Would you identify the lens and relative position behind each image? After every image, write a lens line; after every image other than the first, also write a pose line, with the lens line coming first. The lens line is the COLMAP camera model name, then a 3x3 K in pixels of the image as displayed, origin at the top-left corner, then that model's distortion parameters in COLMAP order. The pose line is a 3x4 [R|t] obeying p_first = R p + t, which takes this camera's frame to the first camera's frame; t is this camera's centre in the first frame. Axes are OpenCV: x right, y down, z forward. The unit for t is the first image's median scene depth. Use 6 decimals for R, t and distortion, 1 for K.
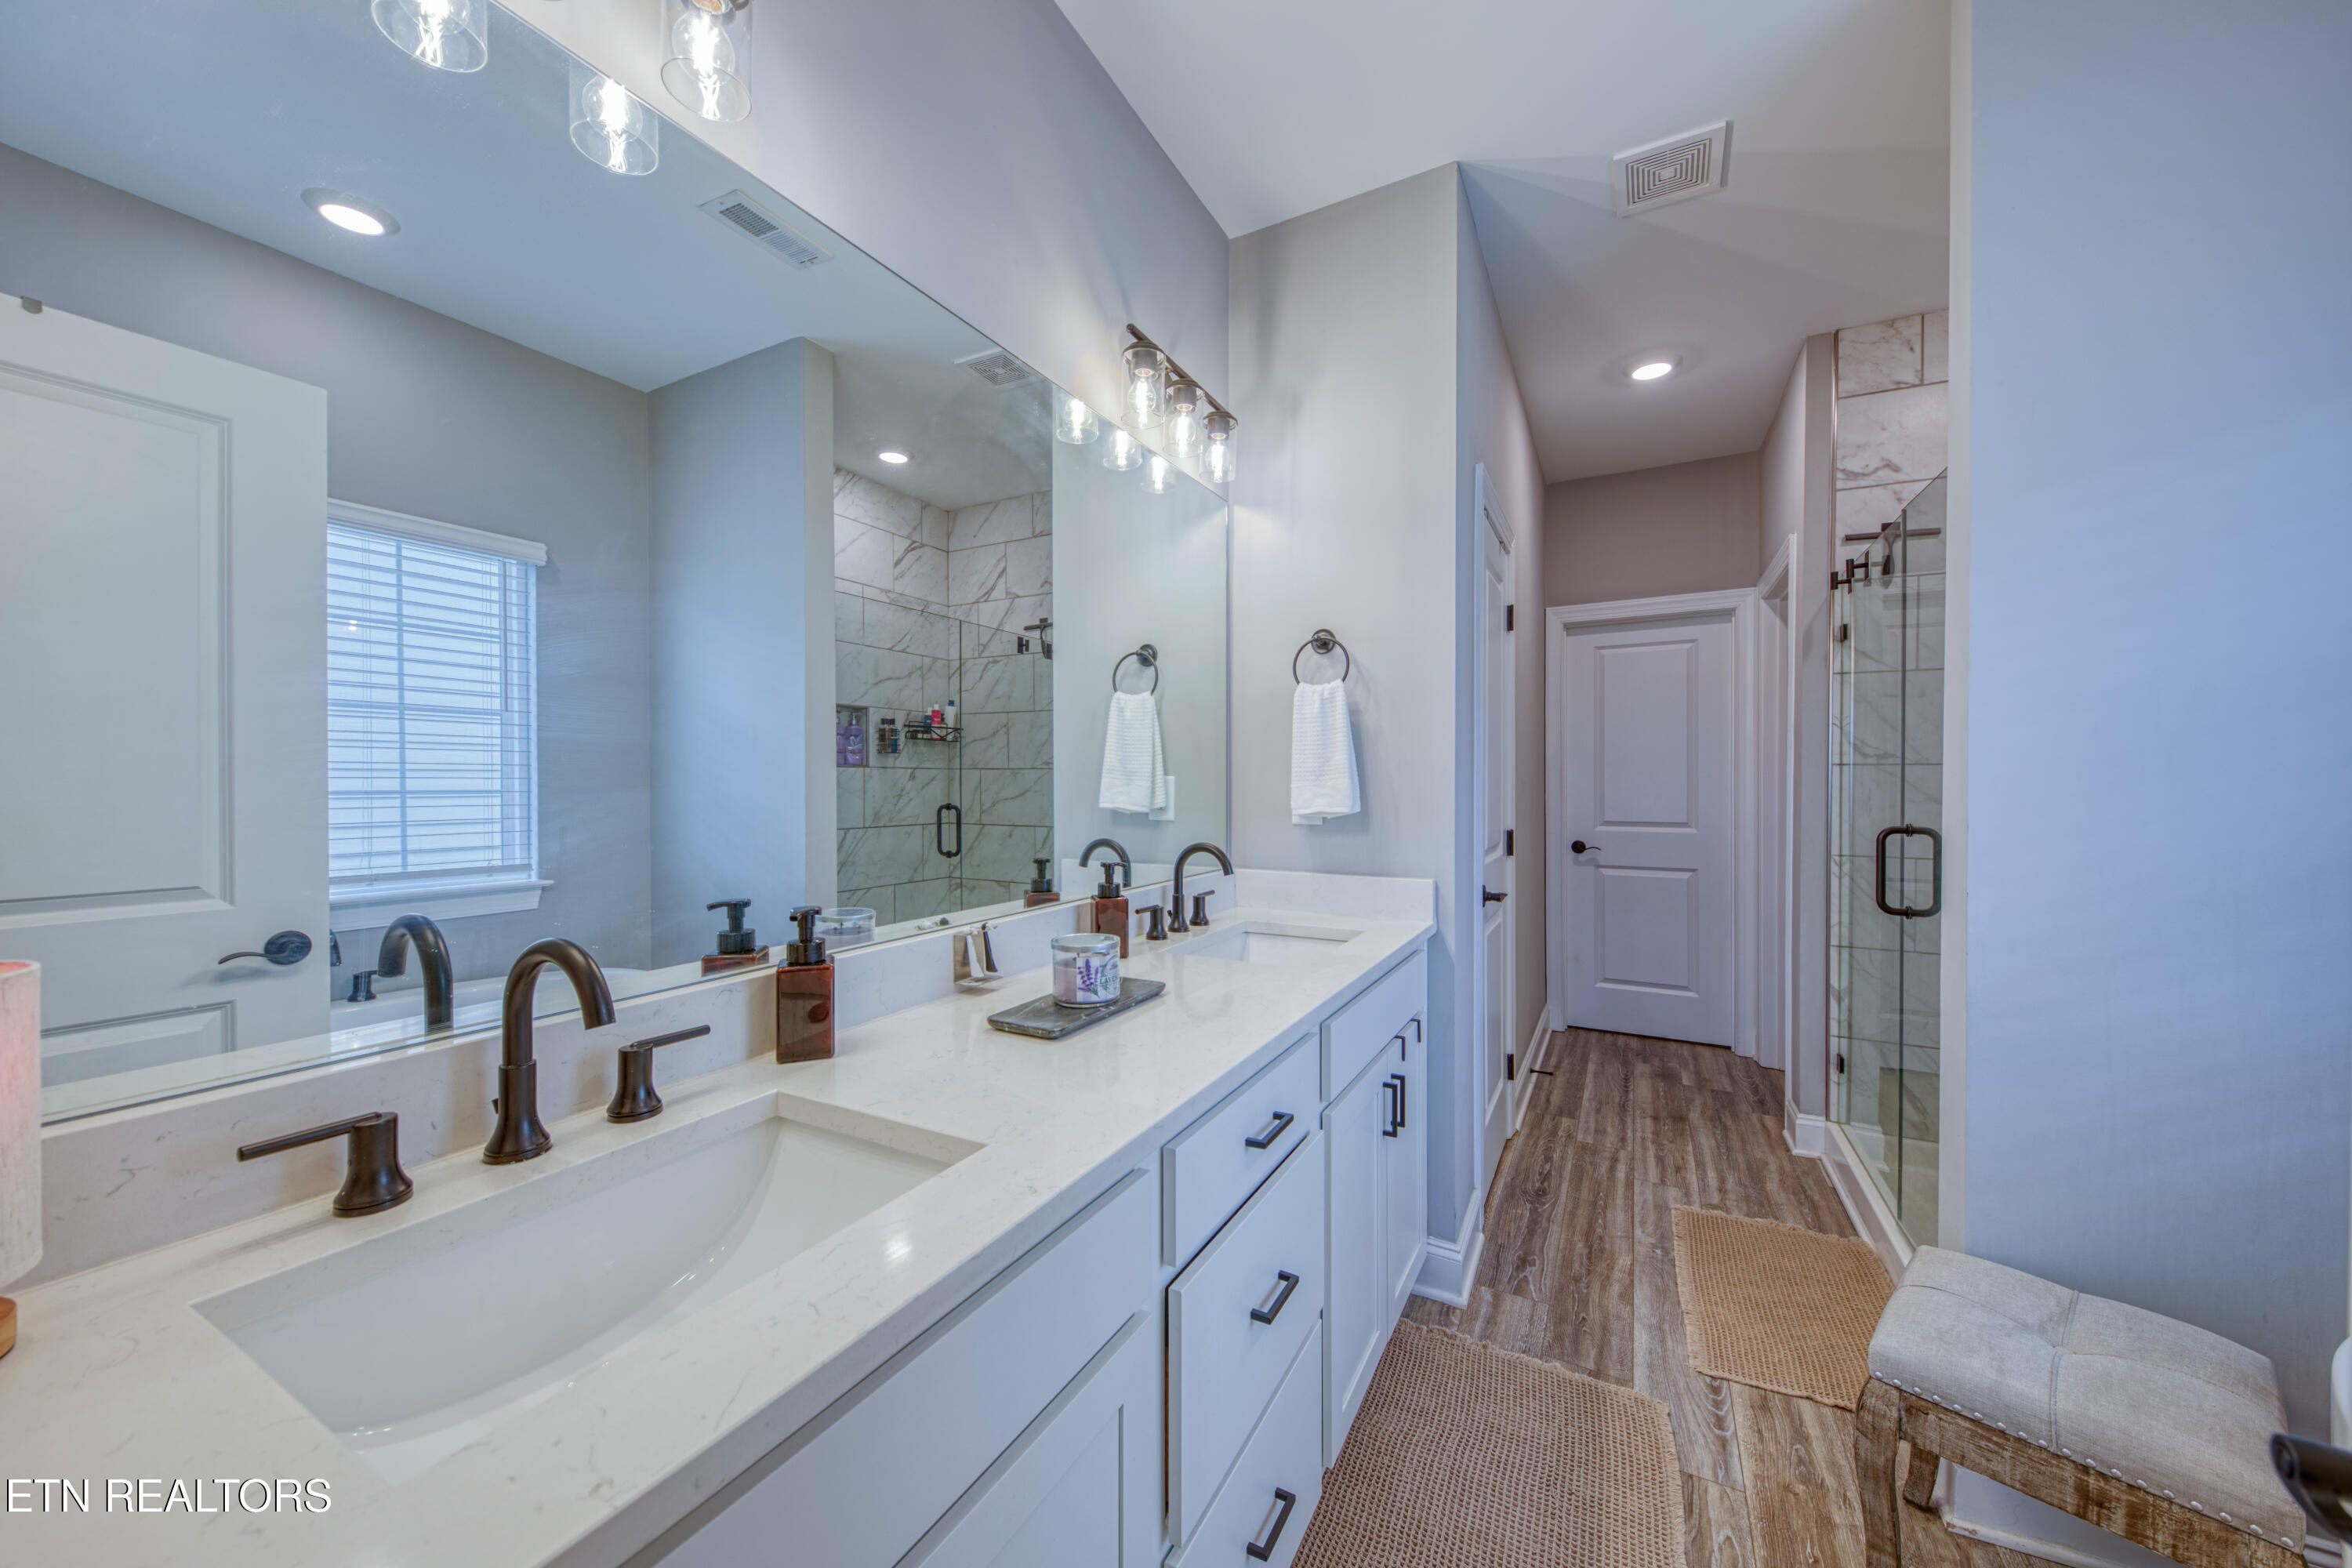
lens RADIAL K [[832.7, 0, 1175.4], [0, 832.7, 788.1], [0, 0, 1]] dist [-0.001621, -0.002375]
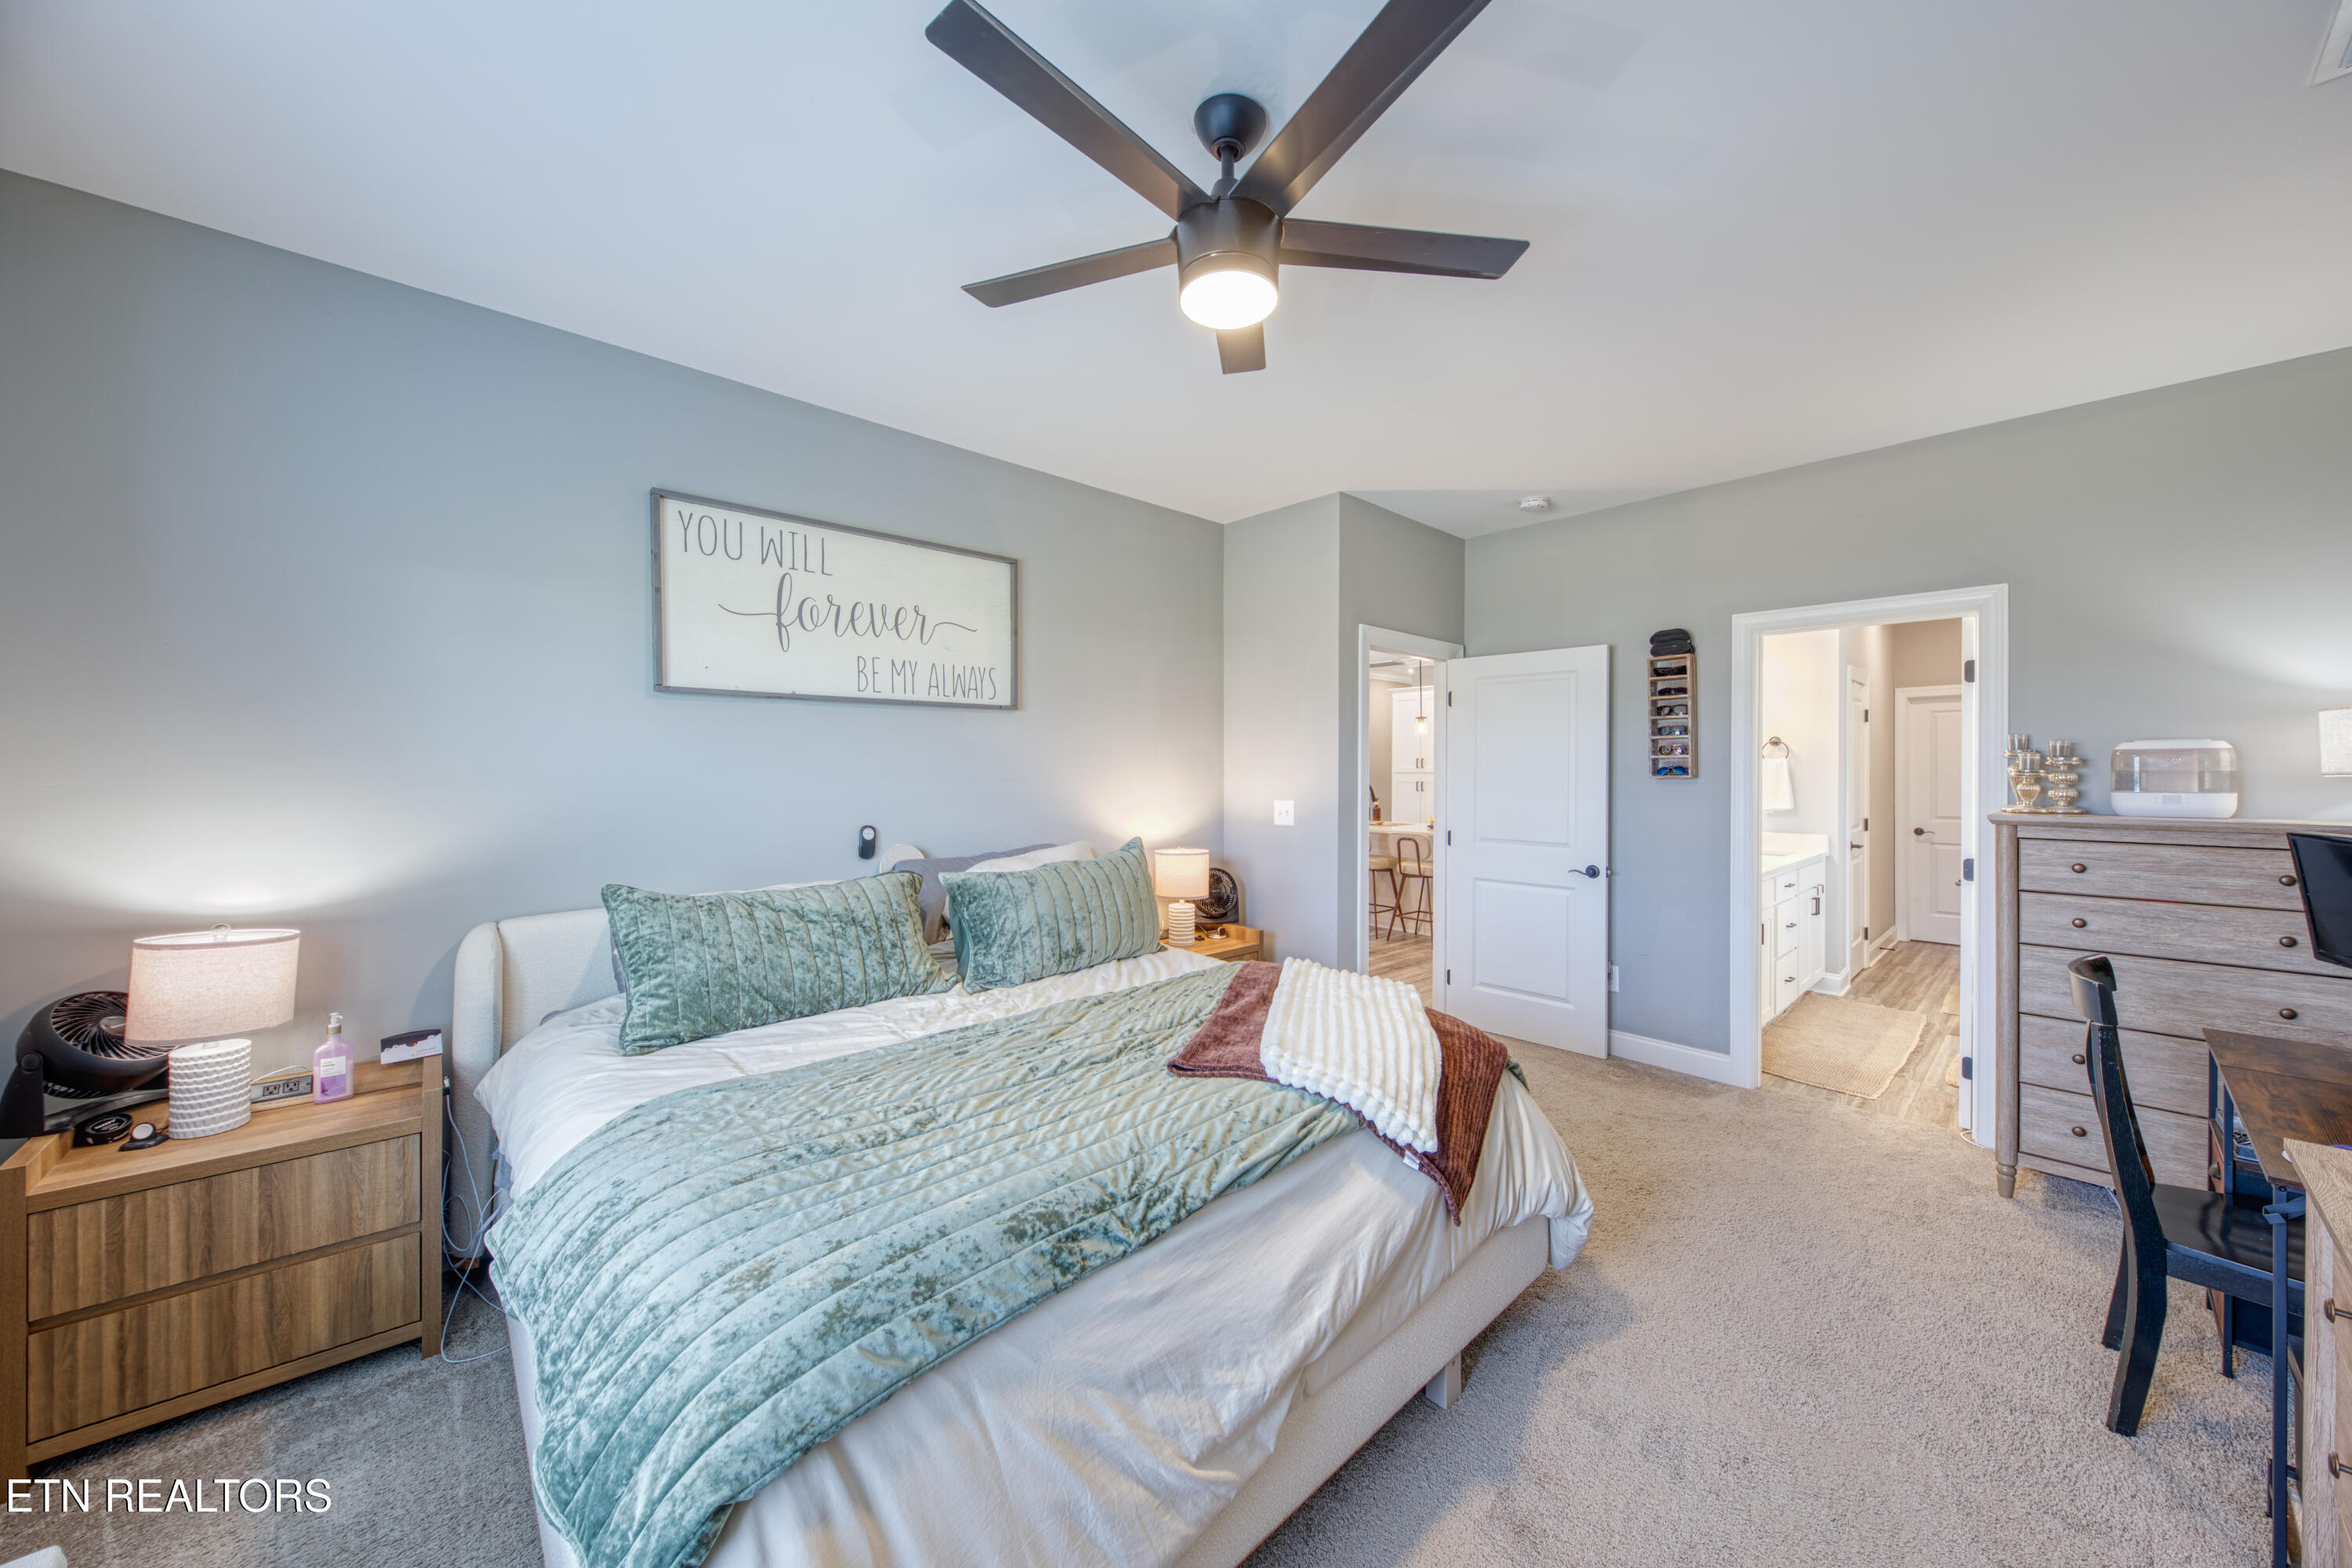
lens RADIAL K [[795.0, 0, 1177.6], [0, 795.0, 774.2], [0, 0, 1]] dist [0.006611, -0.003060]
pose [[0.943090, 0.004351, -0.332509, -0.720907], [-0.006486, 0.999965, -0.005311, -0.048555], [0.332474, 0.007165, 0.943085, -1.875314]]
